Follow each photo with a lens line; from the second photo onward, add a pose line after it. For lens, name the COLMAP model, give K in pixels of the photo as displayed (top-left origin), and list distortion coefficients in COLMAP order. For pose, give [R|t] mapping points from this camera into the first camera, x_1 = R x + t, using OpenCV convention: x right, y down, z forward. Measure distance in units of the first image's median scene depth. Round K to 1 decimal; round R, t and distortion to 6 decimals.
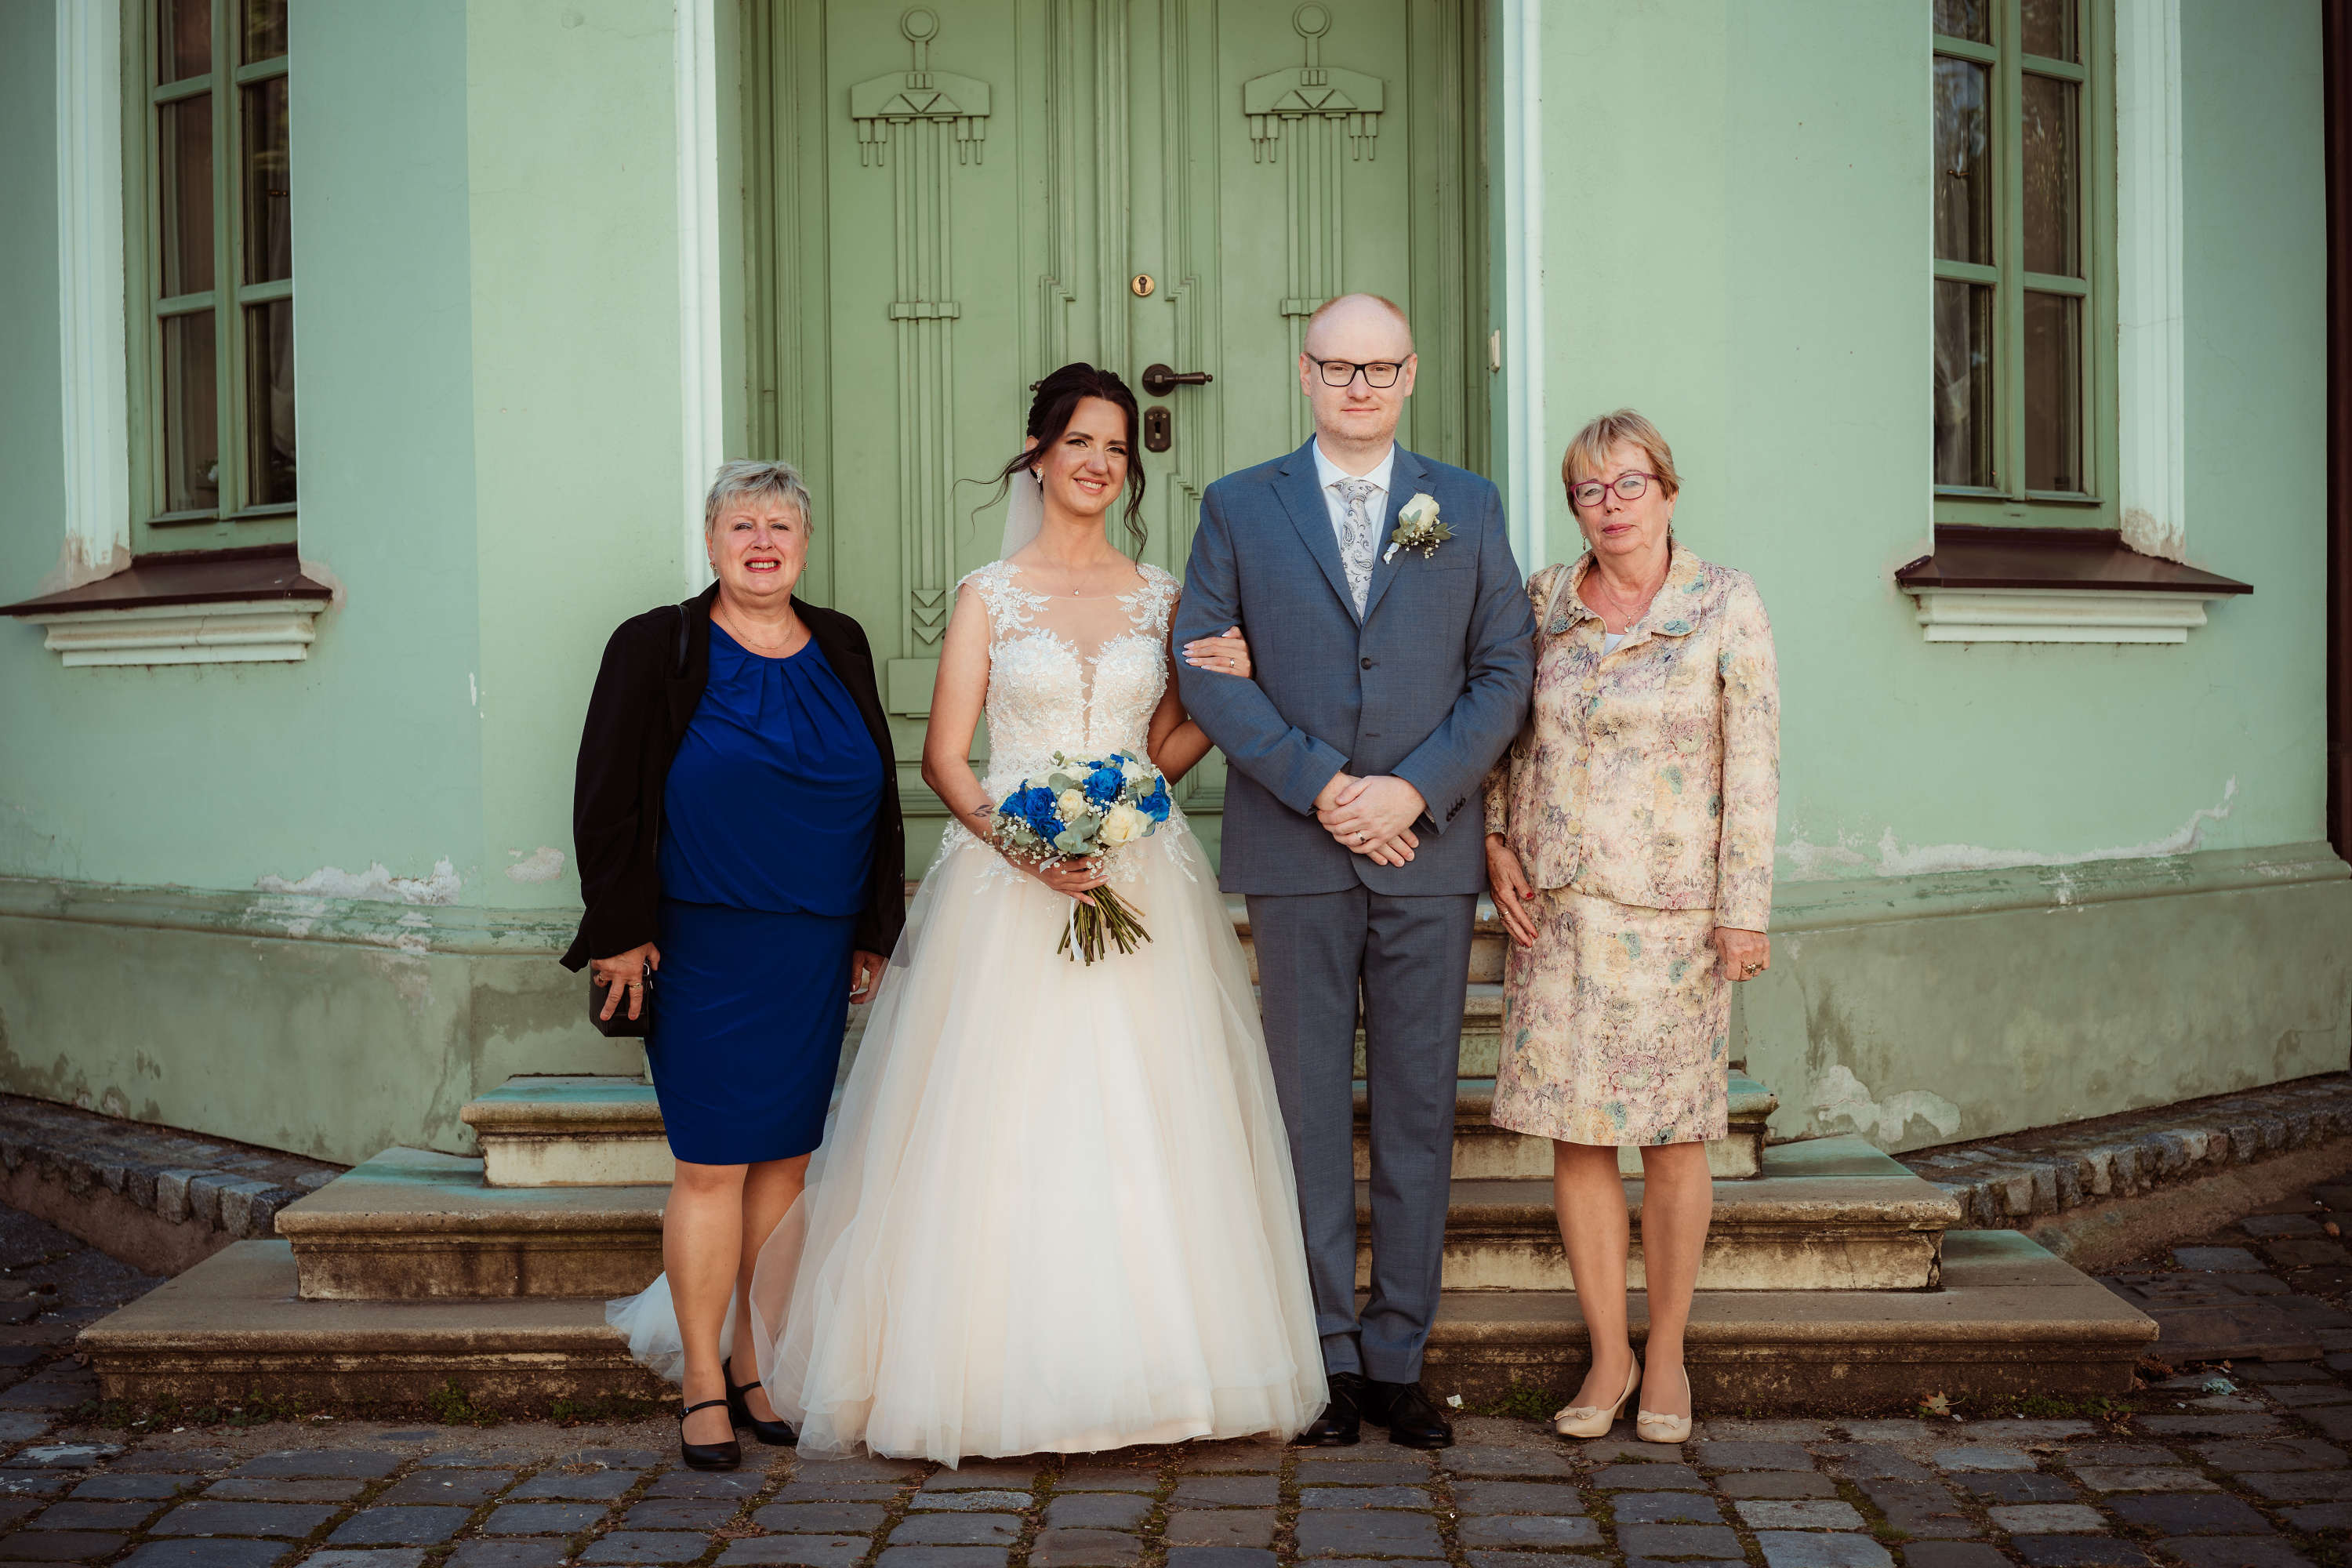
lens RADIAL K [[3625.3, 0, 1185.5], [0, 3625.3, 779.2], [0, 0, 1]] dist [0.145448, -1.009419]
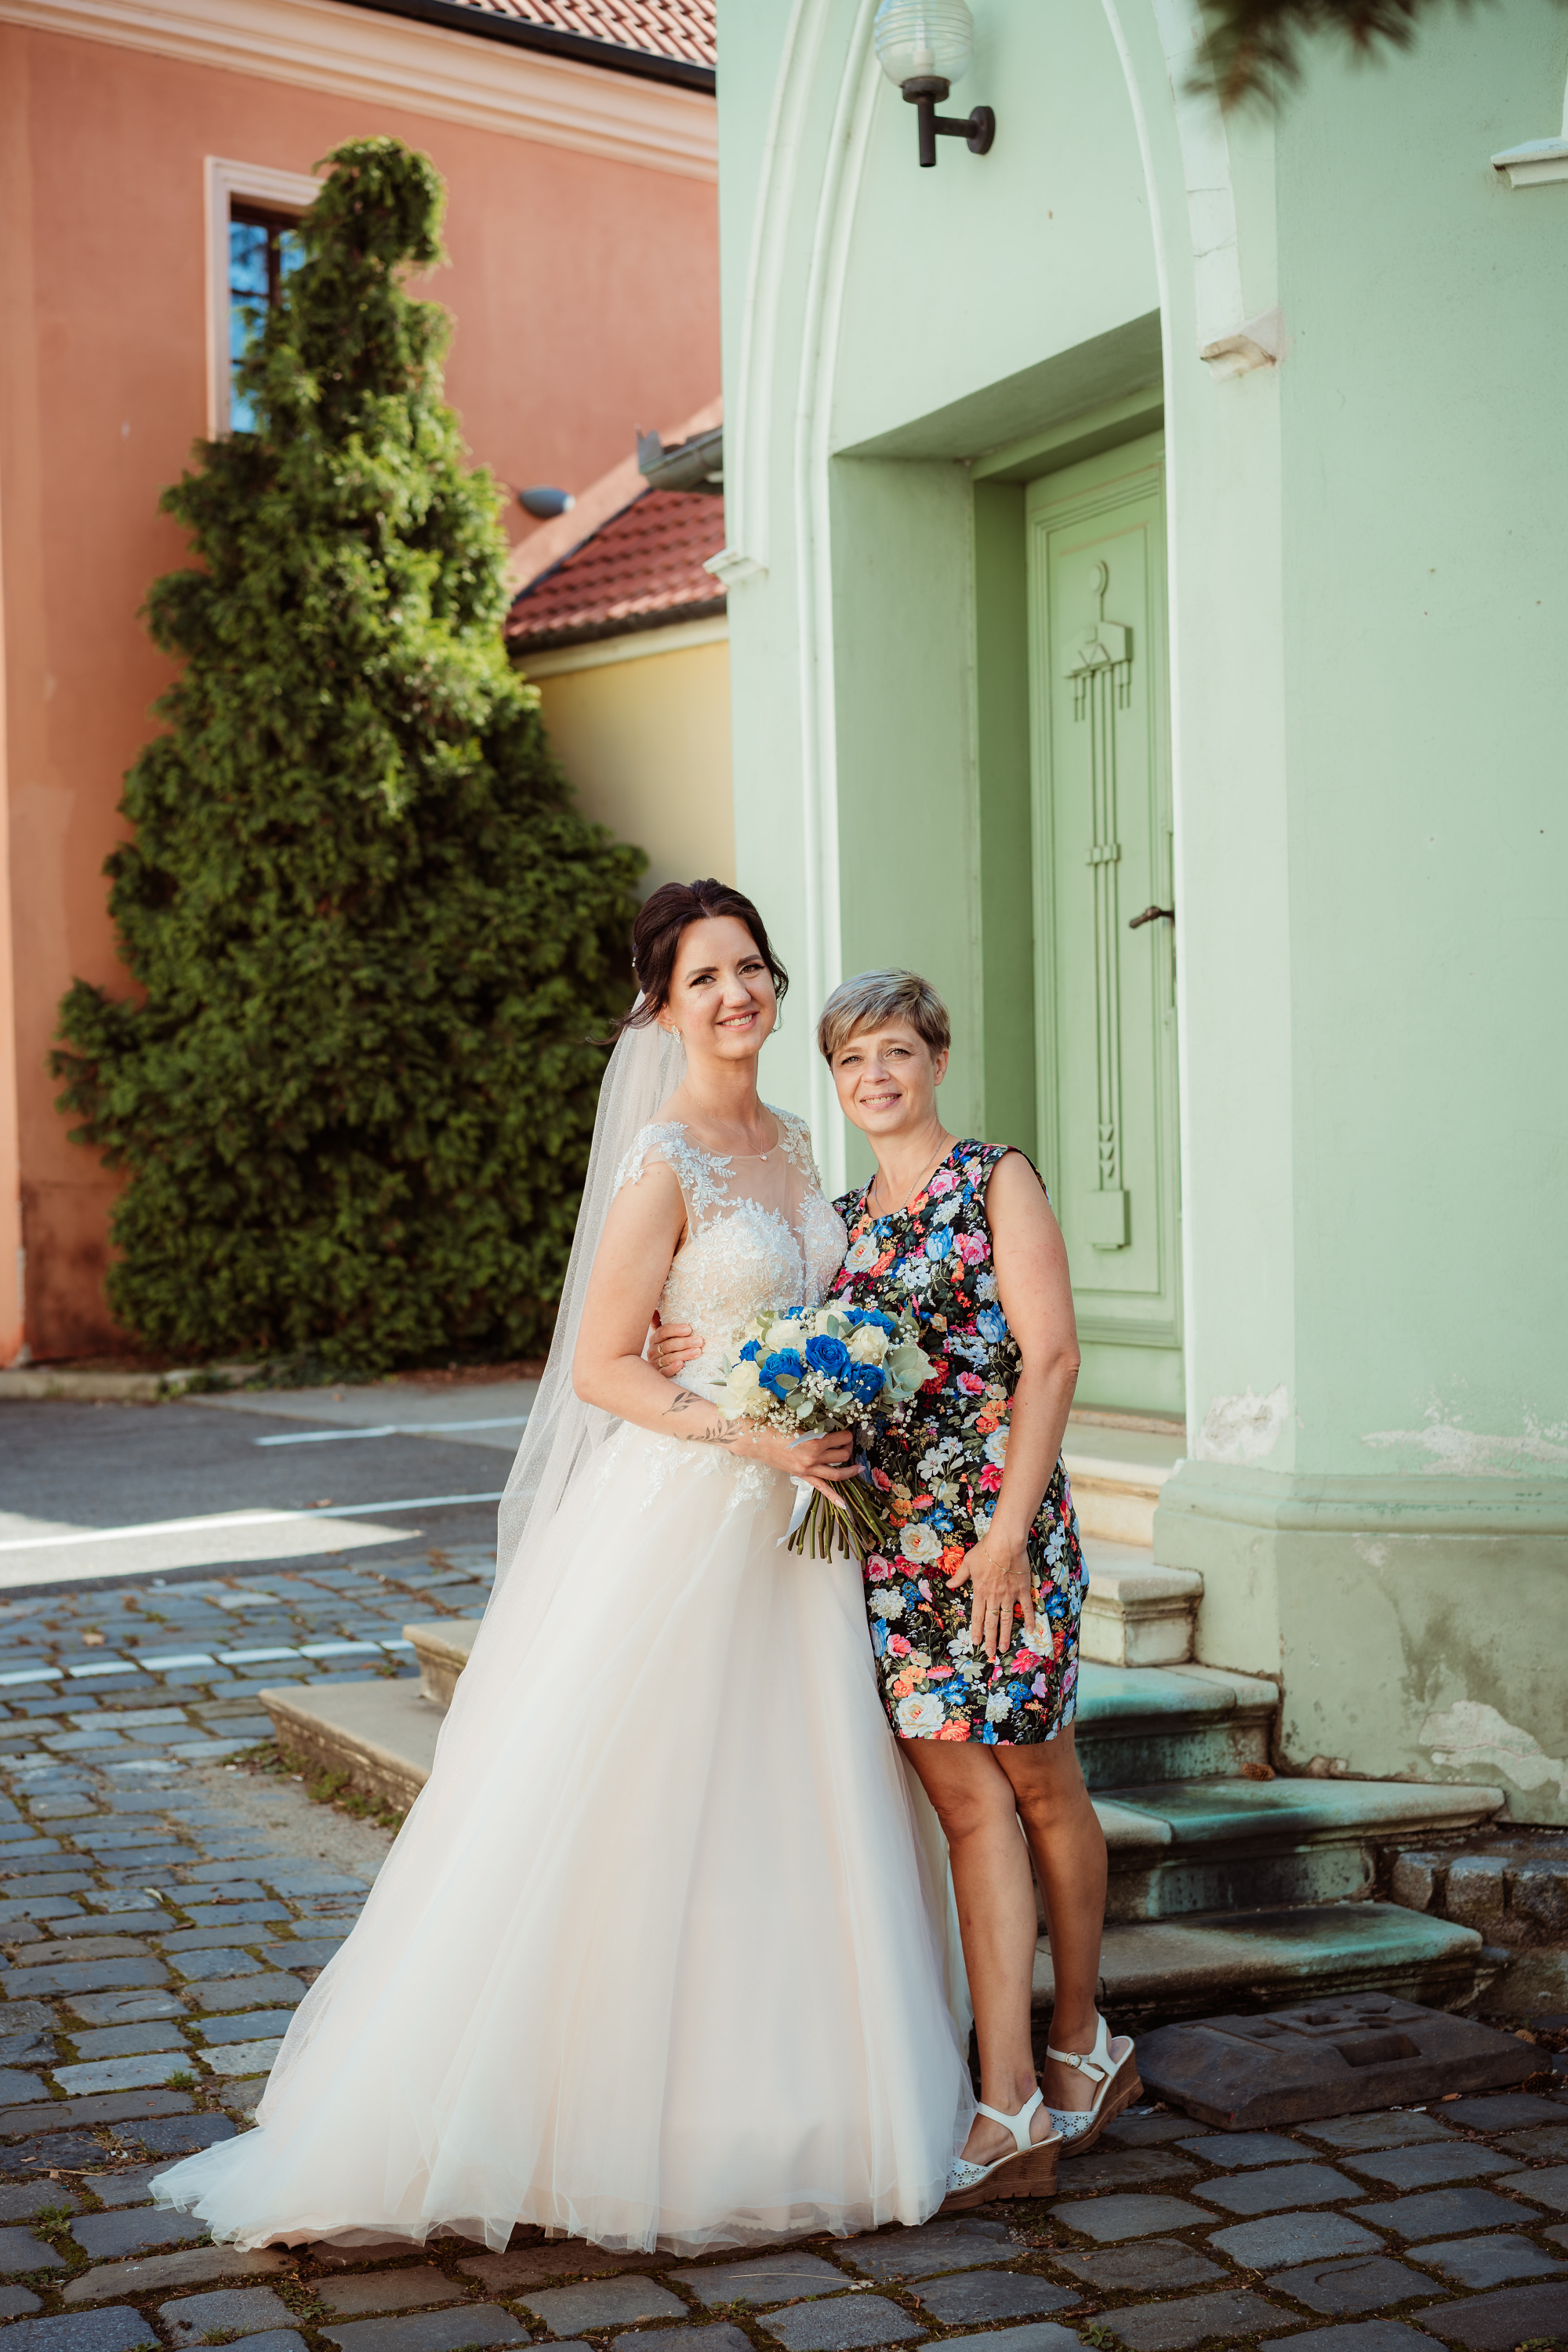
lens RADIAL K [[3625.3, 0, 781.9], [0, 3625.3, 1192.0], [0, 0, 1]] dist [0.145448, -1.009419]
pose [[0.397292, 0.010658, -0.917630, 0.861456], [-0.006345, 0.999941, 0.008867, -0.042751], [0.917670, 0.002300, 0.397336, 0.519680]]
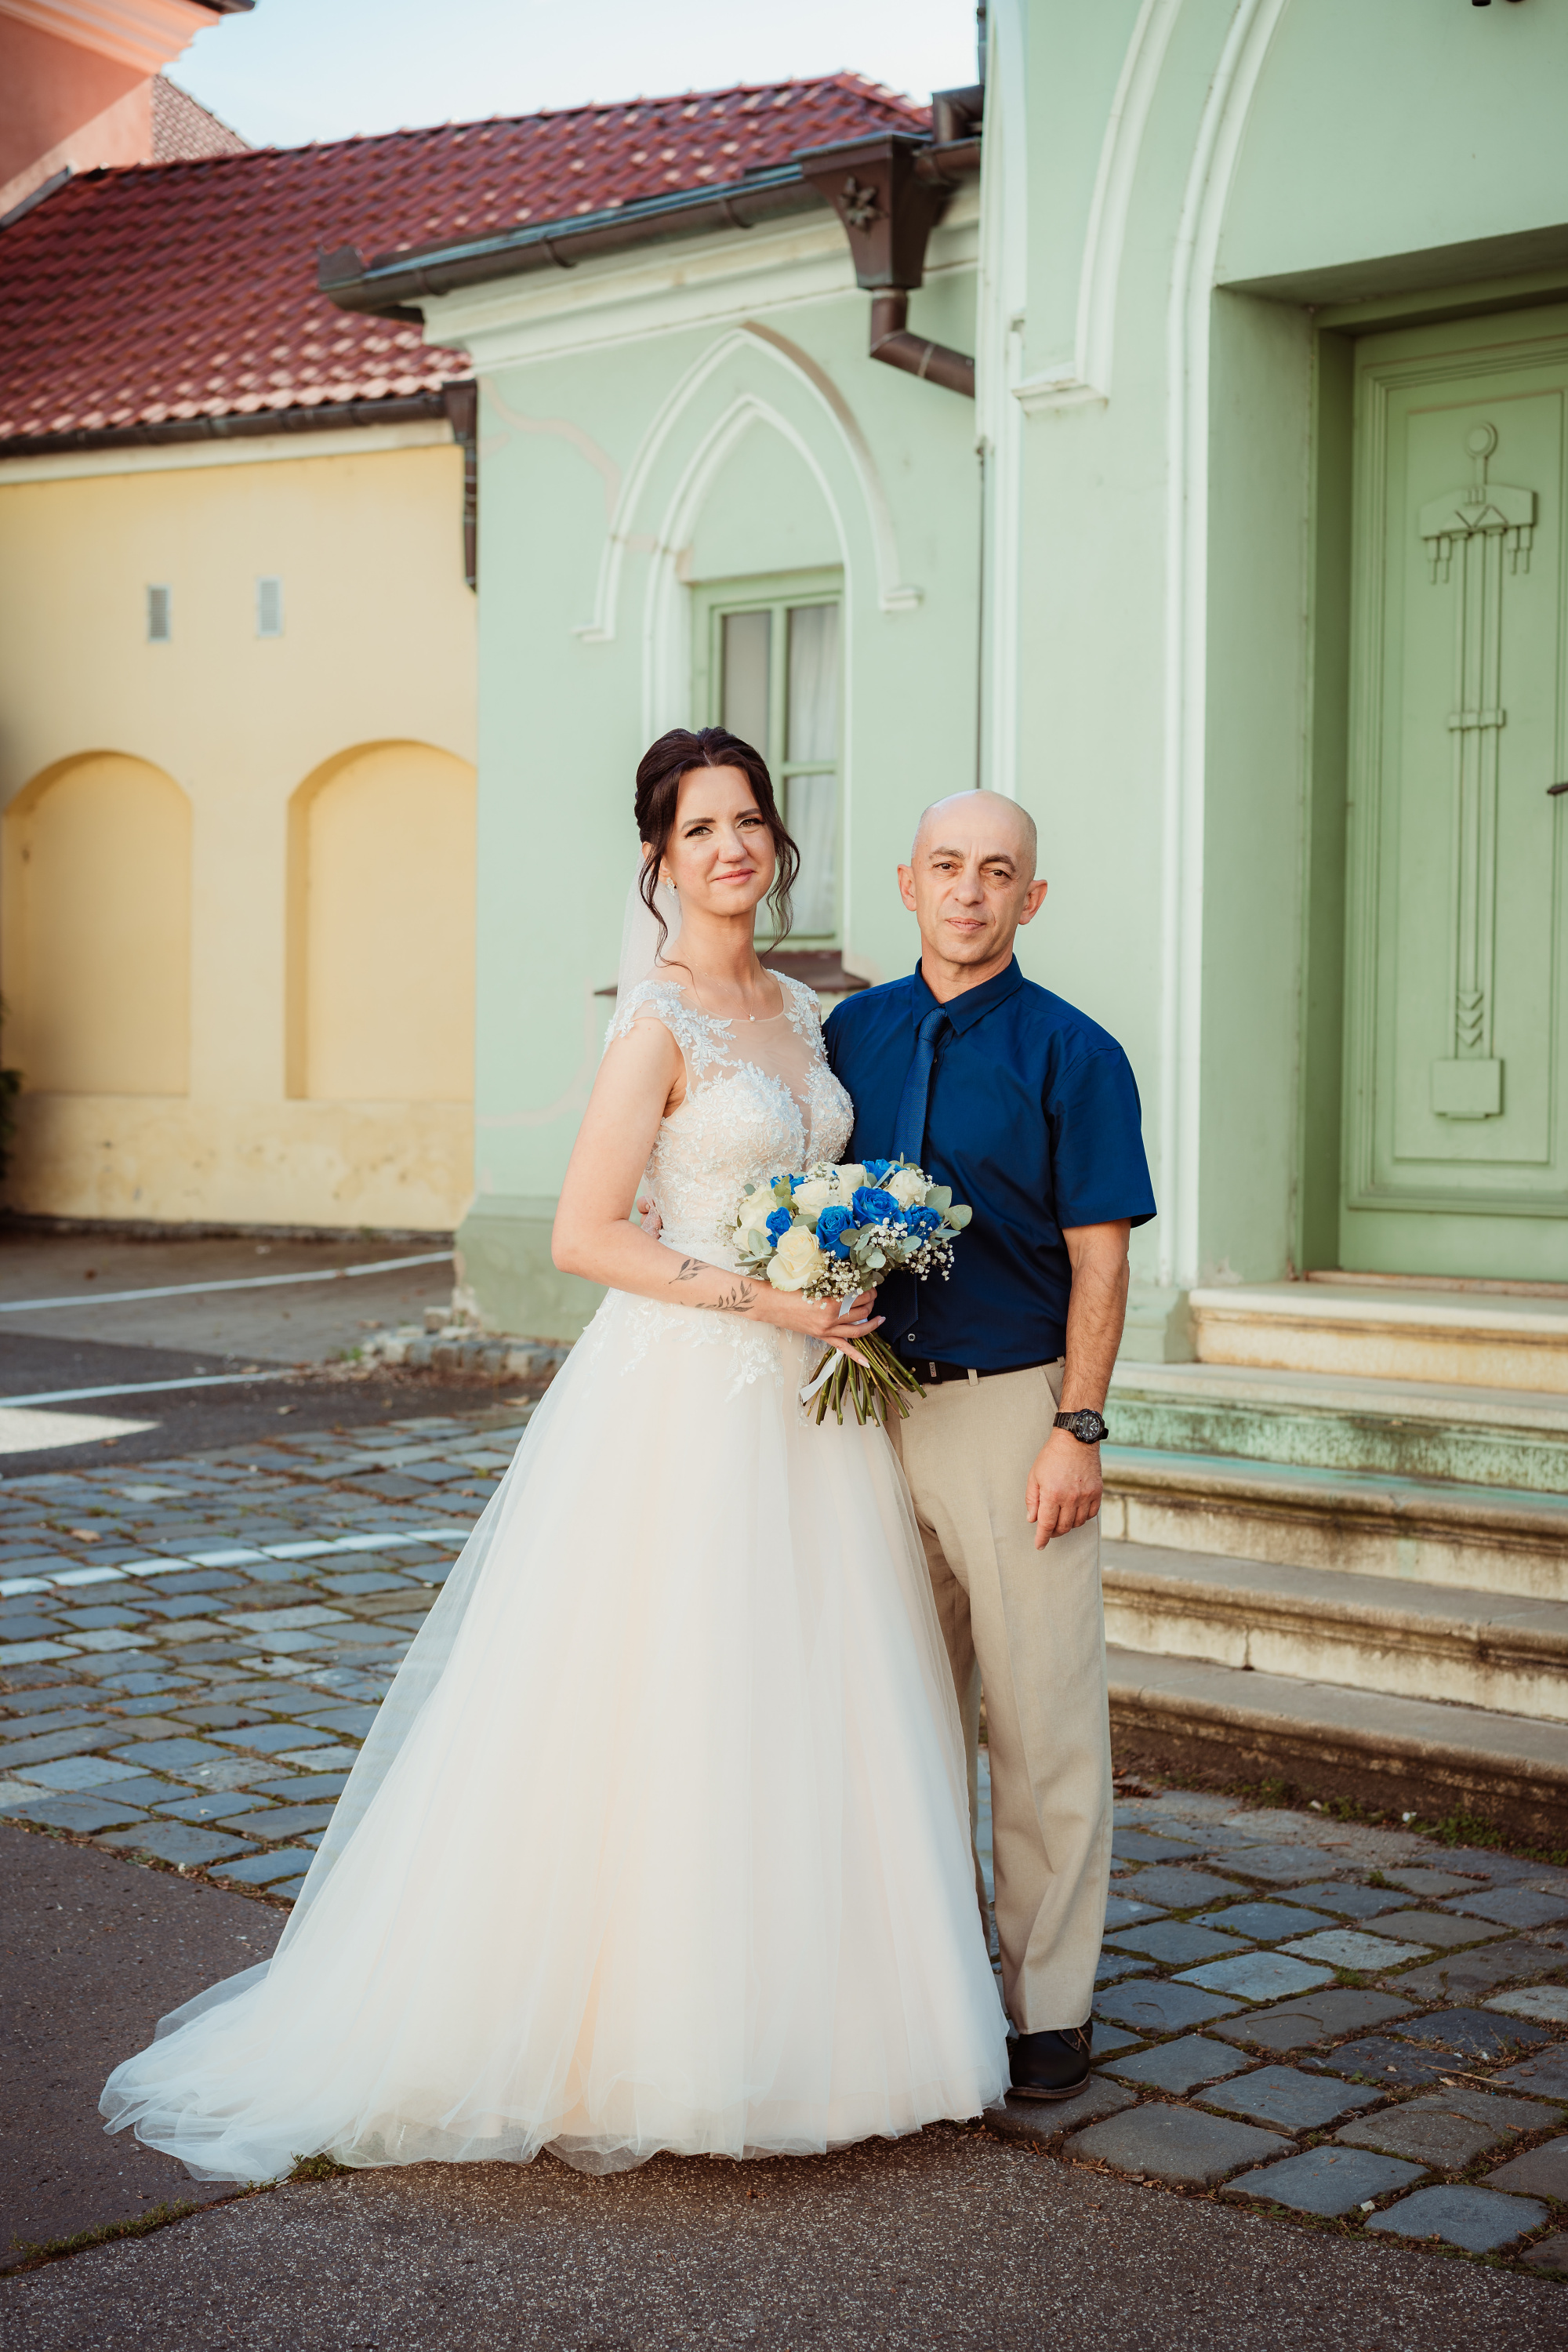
lens RADIAL K [[3625.3, 0, 781.9], [0, 3625.3, 1192.0], [0, 0, 1]] dist [0.145448, -1.009419]
pose [[0.702357, 0.042474, -0.710556, 0.538664], [-0.036420, 0.999055, 0.023719, -0.013733], [0.710892, 0.009219, 0.703240, 0.145137]]
